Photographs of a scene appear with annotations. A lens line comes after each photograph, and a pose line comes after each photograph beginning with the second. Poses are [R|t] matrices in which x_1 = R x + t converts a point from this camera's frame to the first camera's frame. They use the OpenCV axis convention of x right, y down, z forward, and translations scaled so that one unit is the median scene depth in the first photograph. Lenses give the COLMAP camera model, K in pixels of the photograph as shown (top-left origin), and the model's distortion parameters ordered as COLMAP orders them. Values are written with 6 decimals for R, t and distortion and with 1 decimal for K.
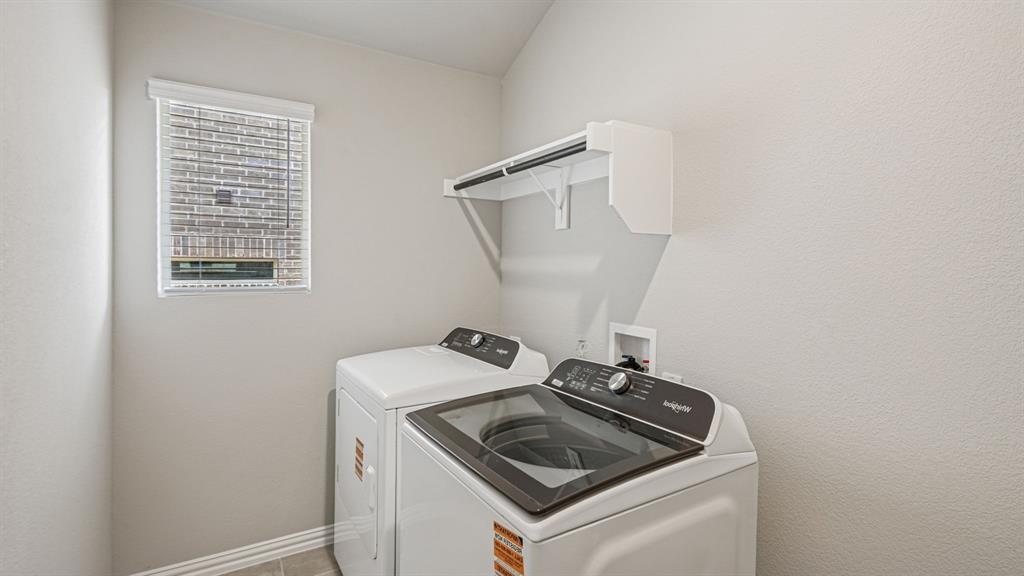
lens RADIAL K [[457.8, 0, 512.4], [0, 457.8, 284.2], [0, 0, 1]] dist [0.003088, 0.000099]
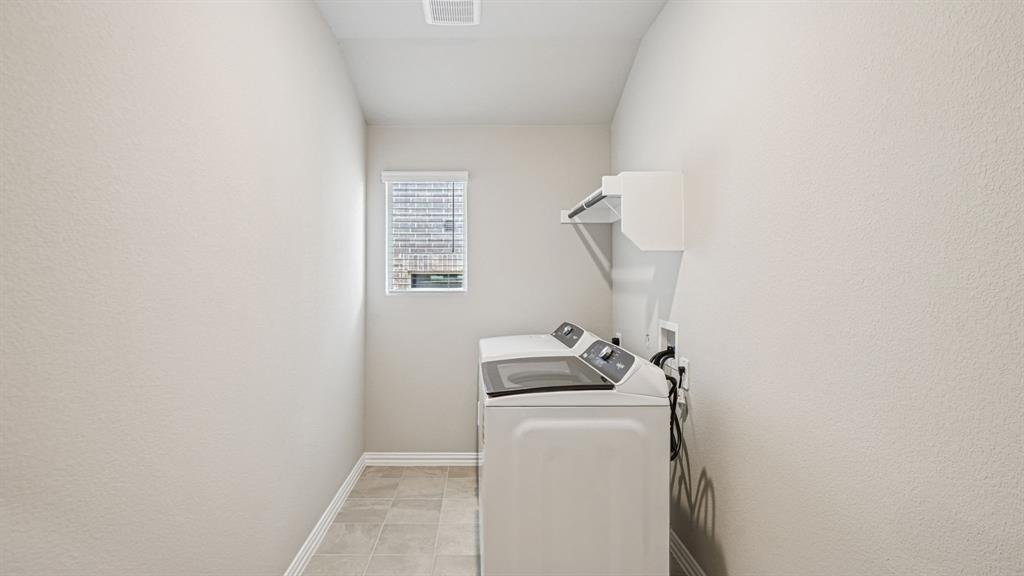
lens RADIAL K [[474.6, 0, 512.0], [0, 474.6, 288.0], [0, 0, 1]] dist [-0.001393, -0.000186]
pose [[0.886894, 0.004964, -0.461947, 0.413959], [-0.012541, 0.999832, -0.013334, 0.016817], [0.461803, 0.017618, 0.886807, -0.317682]]
